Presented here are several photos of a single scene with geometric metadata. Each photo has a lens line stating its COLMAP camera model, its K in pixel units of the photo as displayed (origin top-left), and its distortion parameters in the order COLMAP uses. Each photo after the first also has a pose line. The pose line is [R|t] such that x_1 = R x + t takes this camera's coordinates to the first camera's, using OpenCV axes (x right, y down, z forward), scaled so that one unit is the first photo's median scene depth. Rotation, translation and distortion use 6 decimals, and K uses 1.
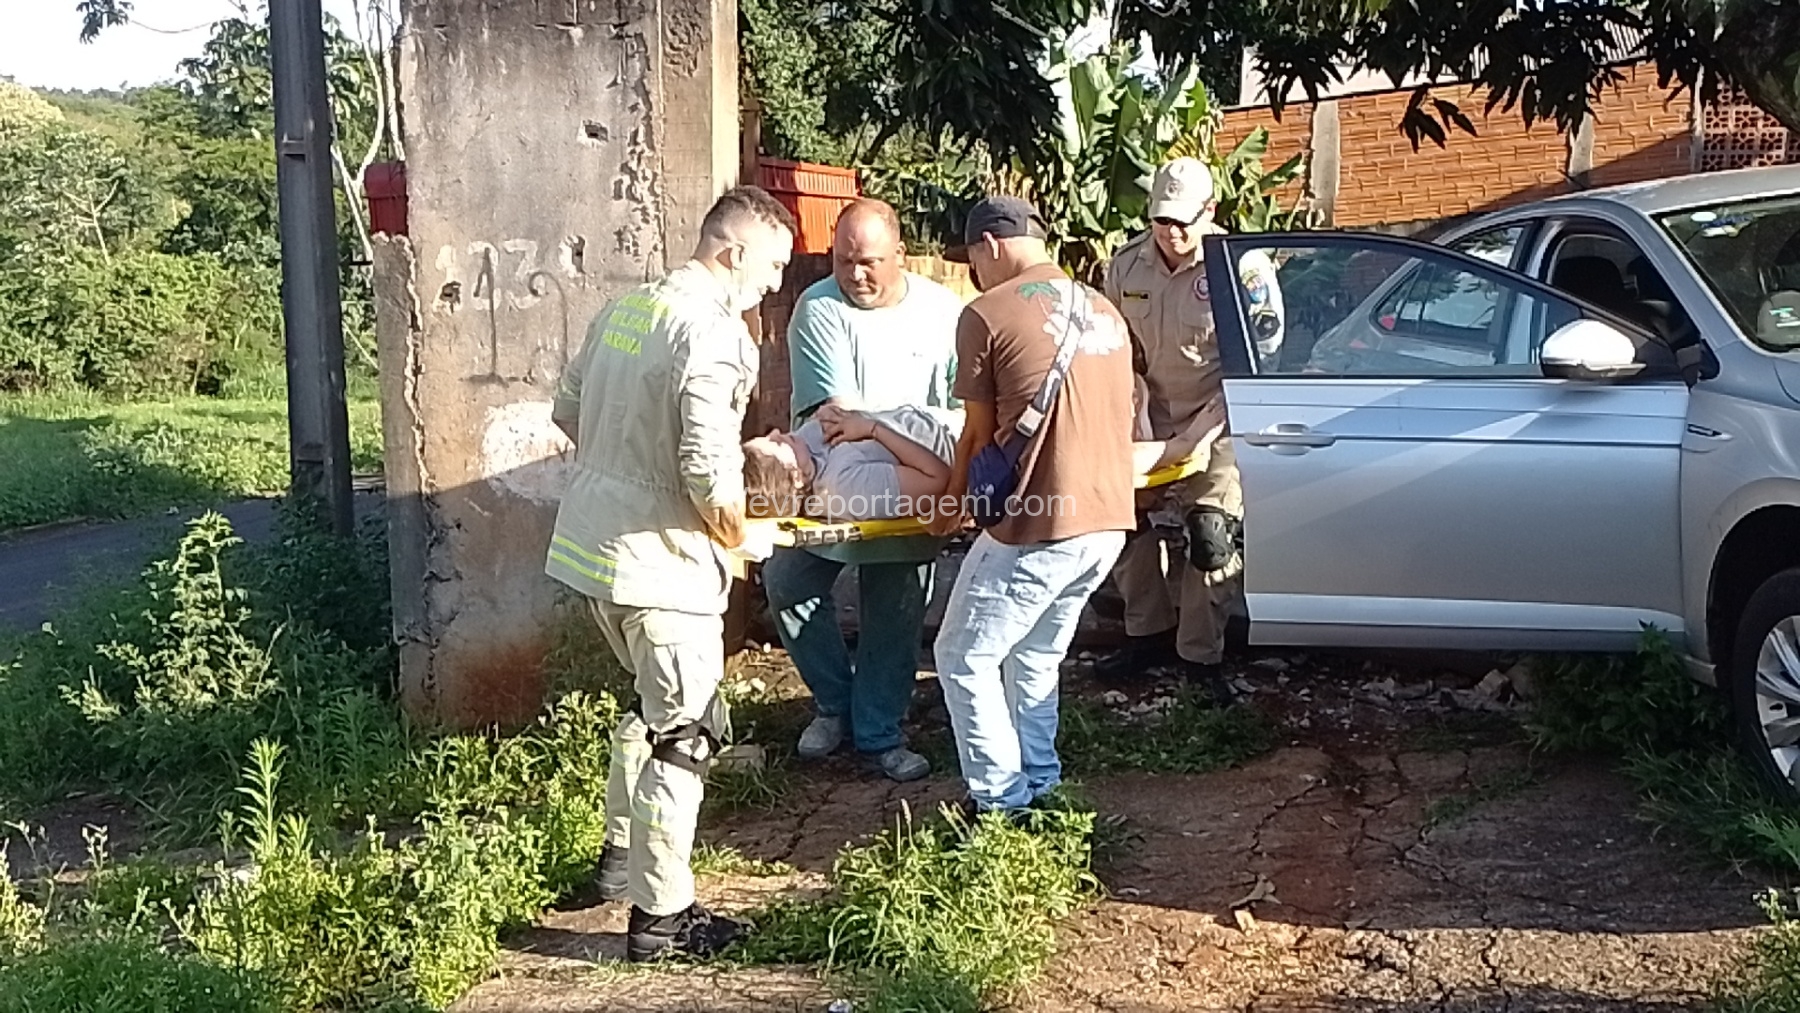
lens RADIAL K [[1644.8, 0, 896.5], [0, 1644.8, 503.6], [0, 0, 1]] dist [0.114781, -0.236147]
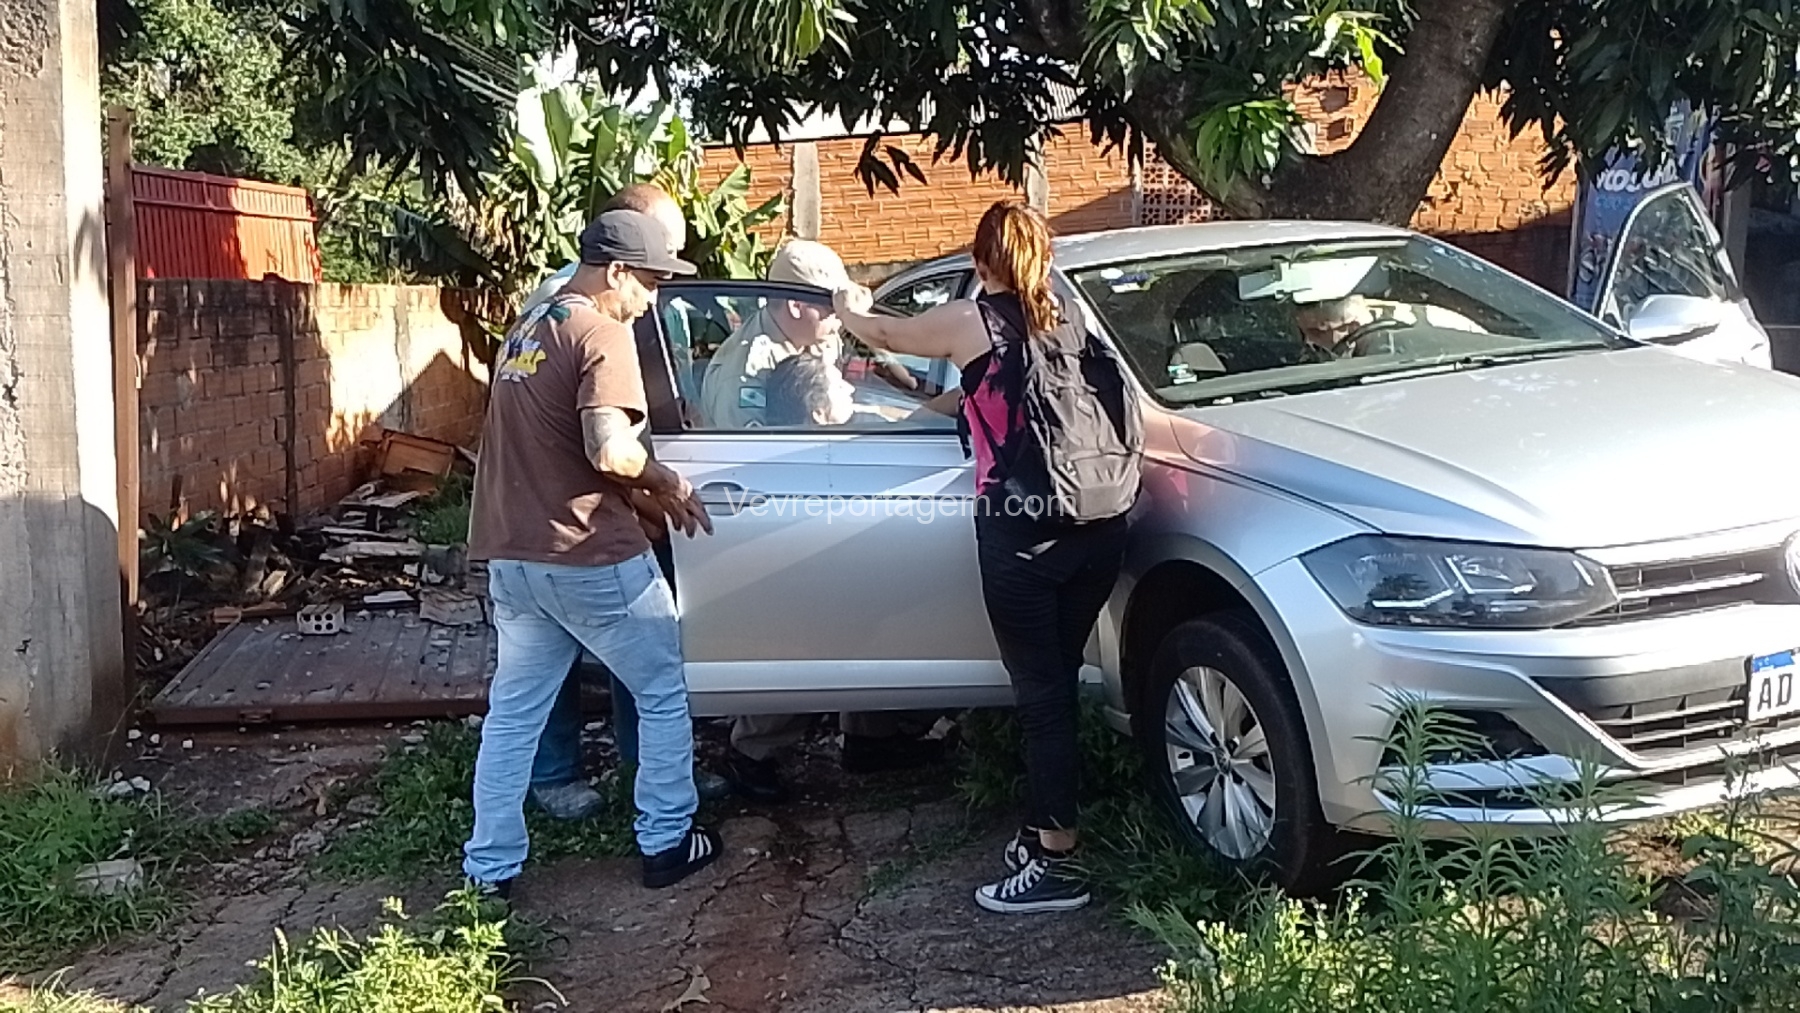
lens RADIAL K [[1644.8, 0, 896.5], [0, 1644.8, 503.6], [0, 0, 1]] dist [0.114781, -0.236147]
pose [[0.957395, -0.018760, 0.288172, 0.019582], [0.023800, 0.999619, -0.013998, -0.006317], [-0.287800, 0.020260, 0.957476, 0.021514]]
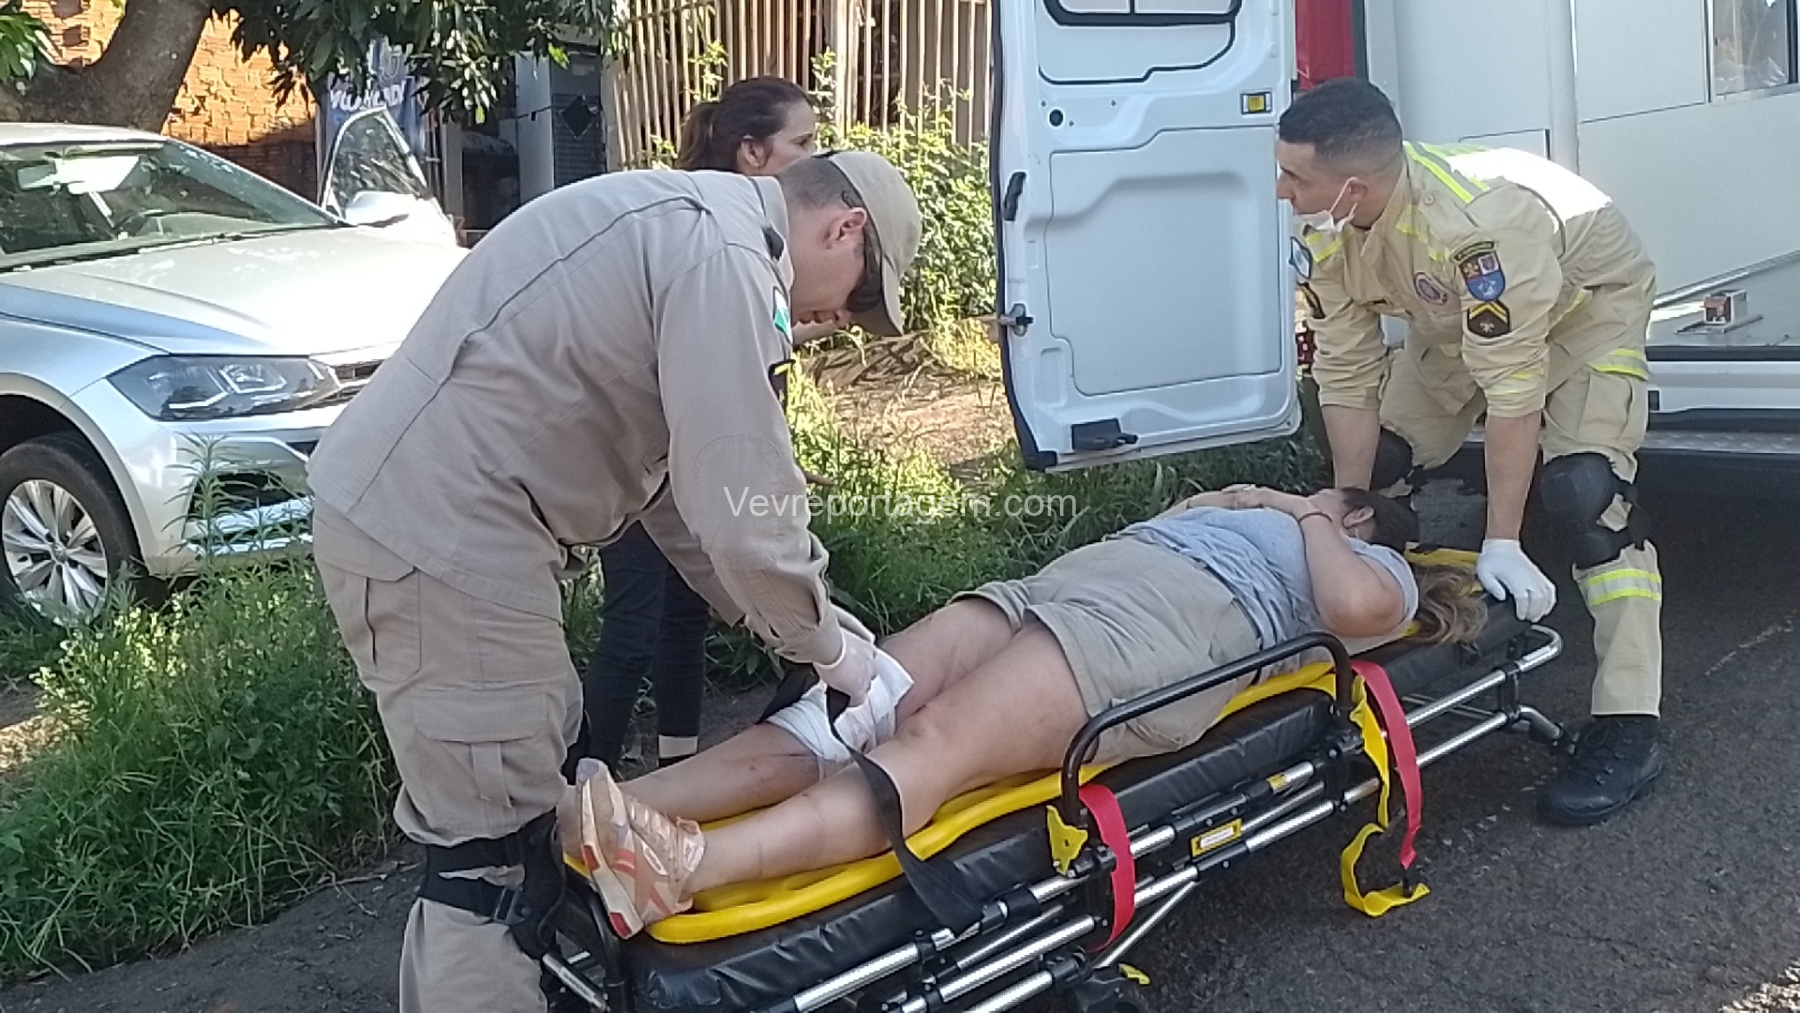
lens RADIAL K [[1624.1, 0, 898.2], [0, 1624.1, 500.0], [0, 0, 1]] dist [0.120303, -0.222885]
pose [[0.540233, -0.129047, 0.831562, -0.040243], [0.109732, 0.990537, 0.082429, 0.013415], [-0.834330, 0.046718, 0.549282, -0.065561]]
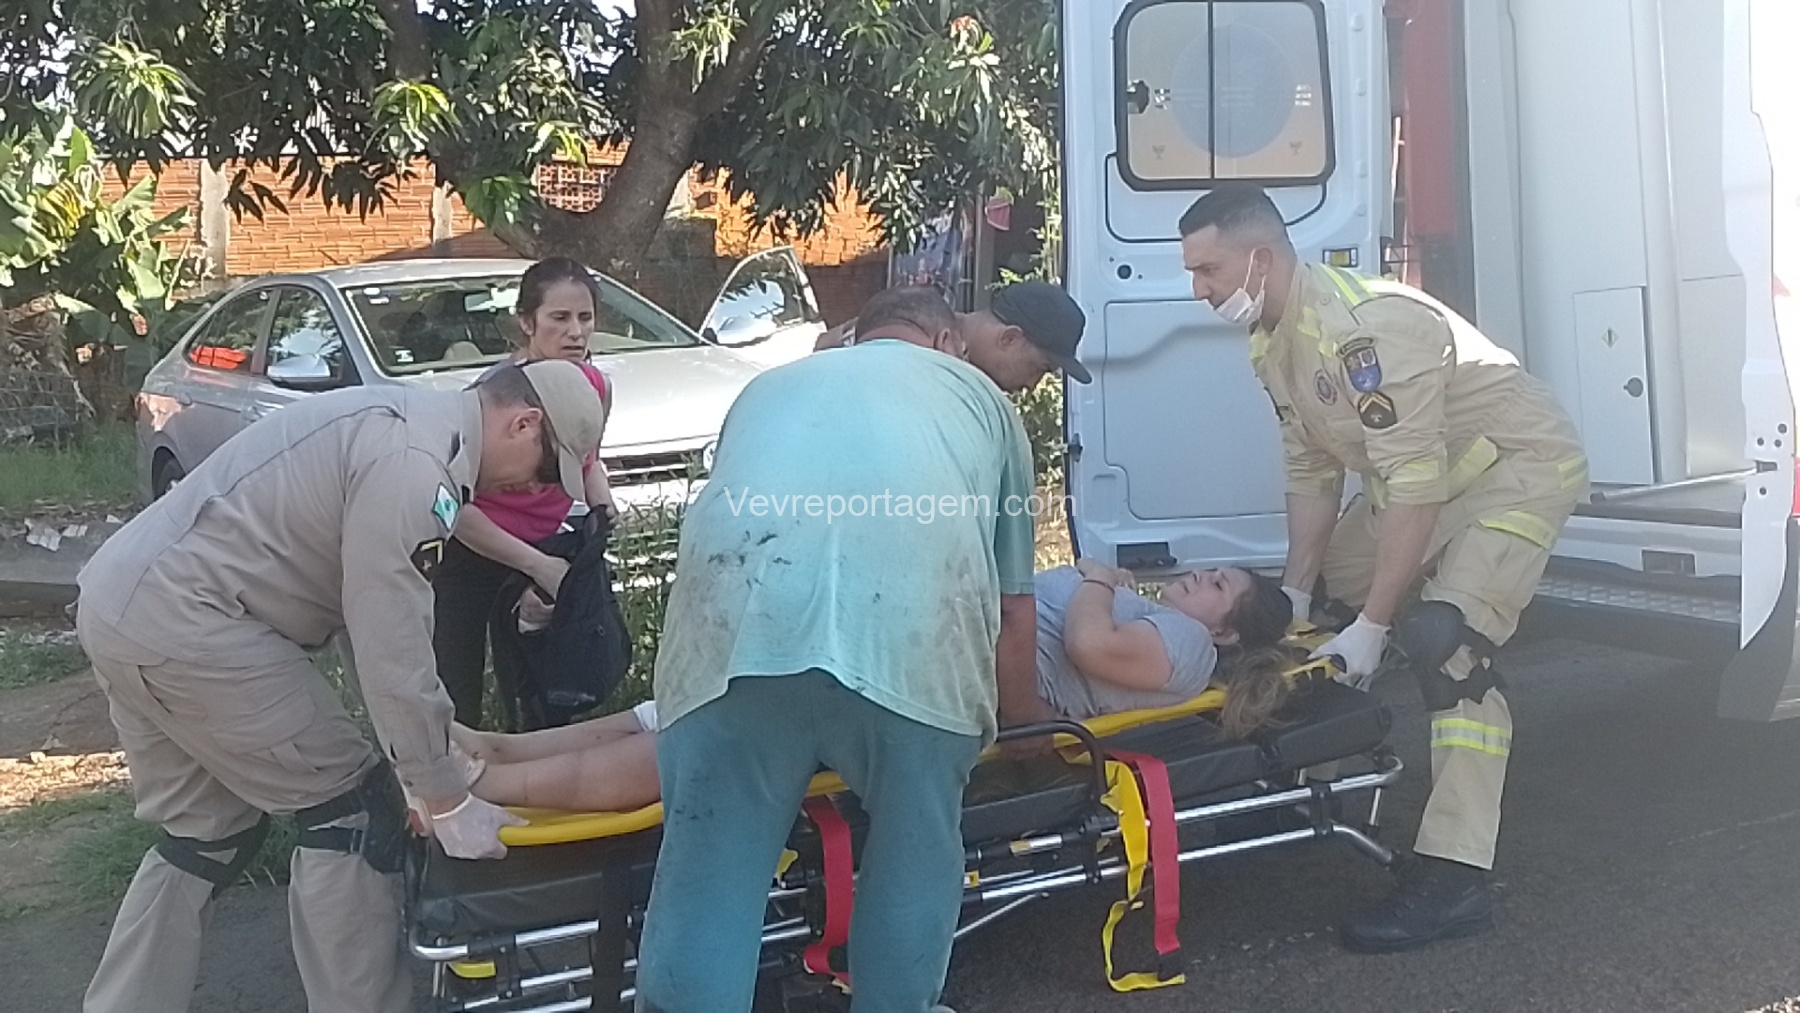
lens RADIAL K [[1634.6, 0, 899.8], [0, 1634.6, 508.8], [0, 0, 1]] dist [0.108168, -0.195890]
pose [[0.820653, -0.031762, 0.570544, 0.001211], [0.045025, 0.998944, -0.009151, 0.021734], [-0.569651, 0.033198, 0.821216, -0.177783]]
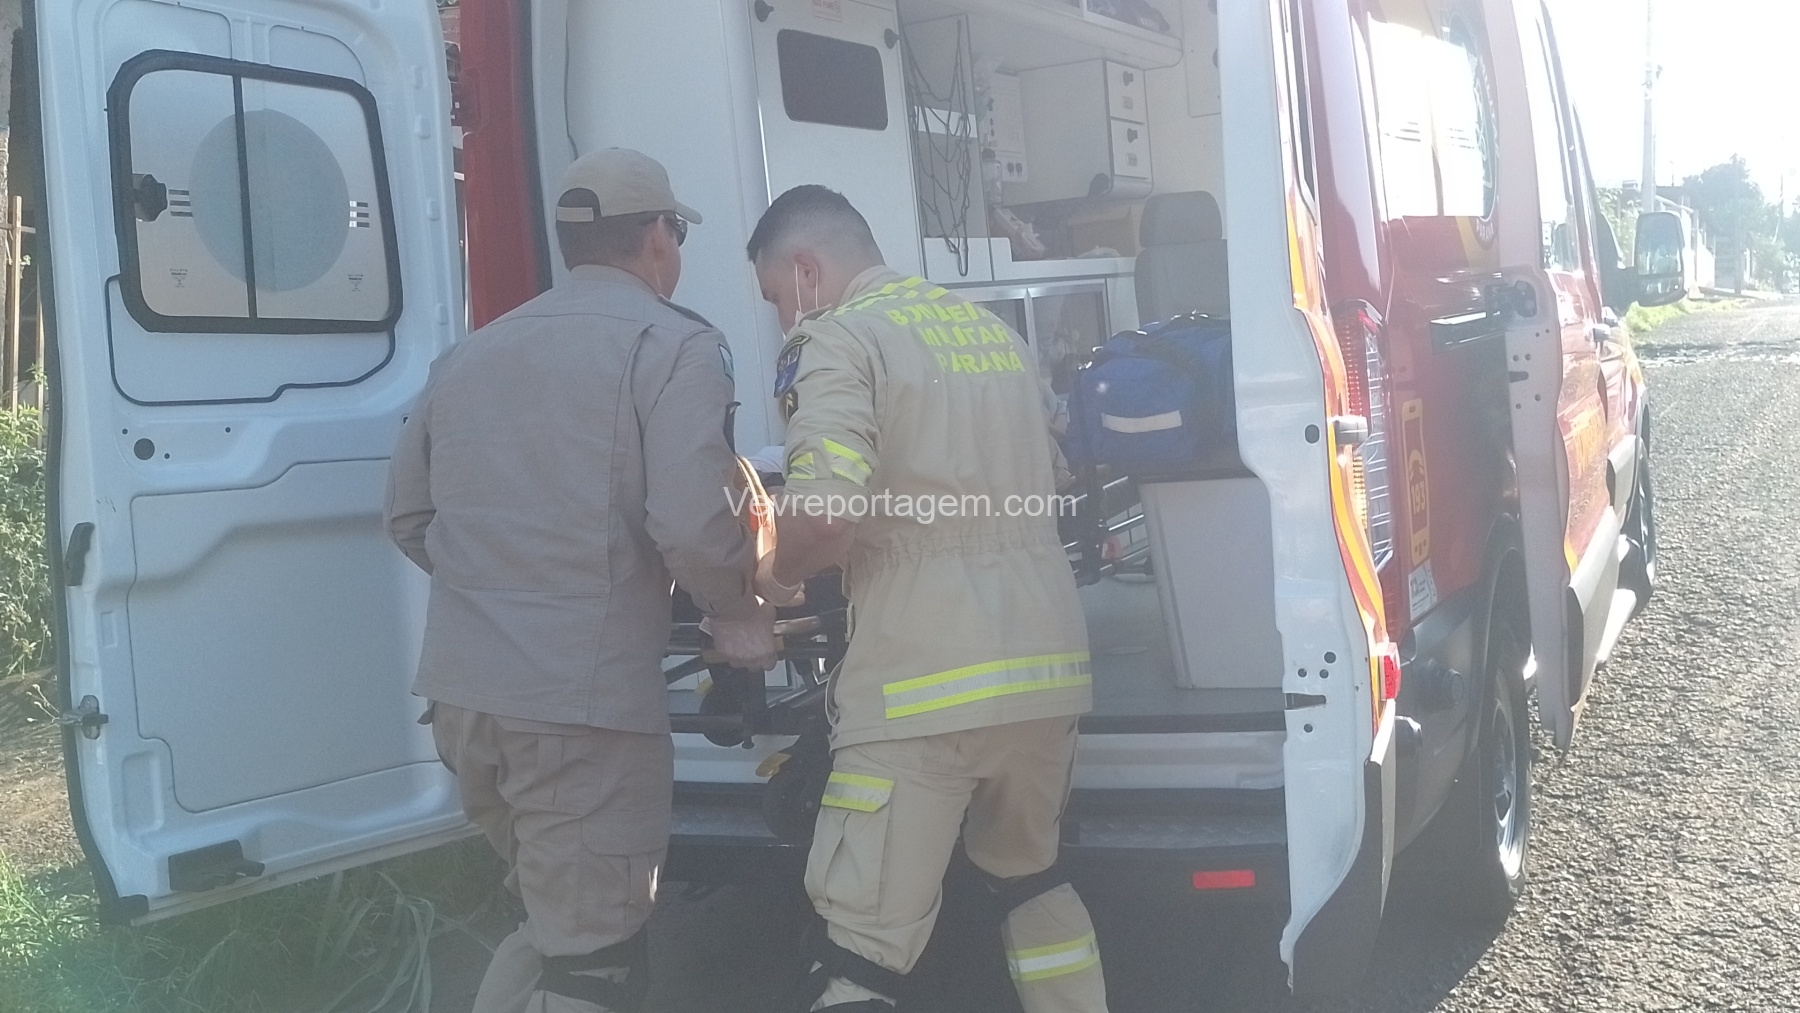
lens RADIAL K [[1850.1, 0, 886.2], [0, 1850.1, 503.3], [0, 0, 1]] dist [0.131681, -0.283726]
pose [[0.191564, -0.004405, 0.981470, -0.003219], [0.132121, 0.991004, -0.021340, -0.001204], [-0.972547, 0.133761, 0.190422, -0.077691]]
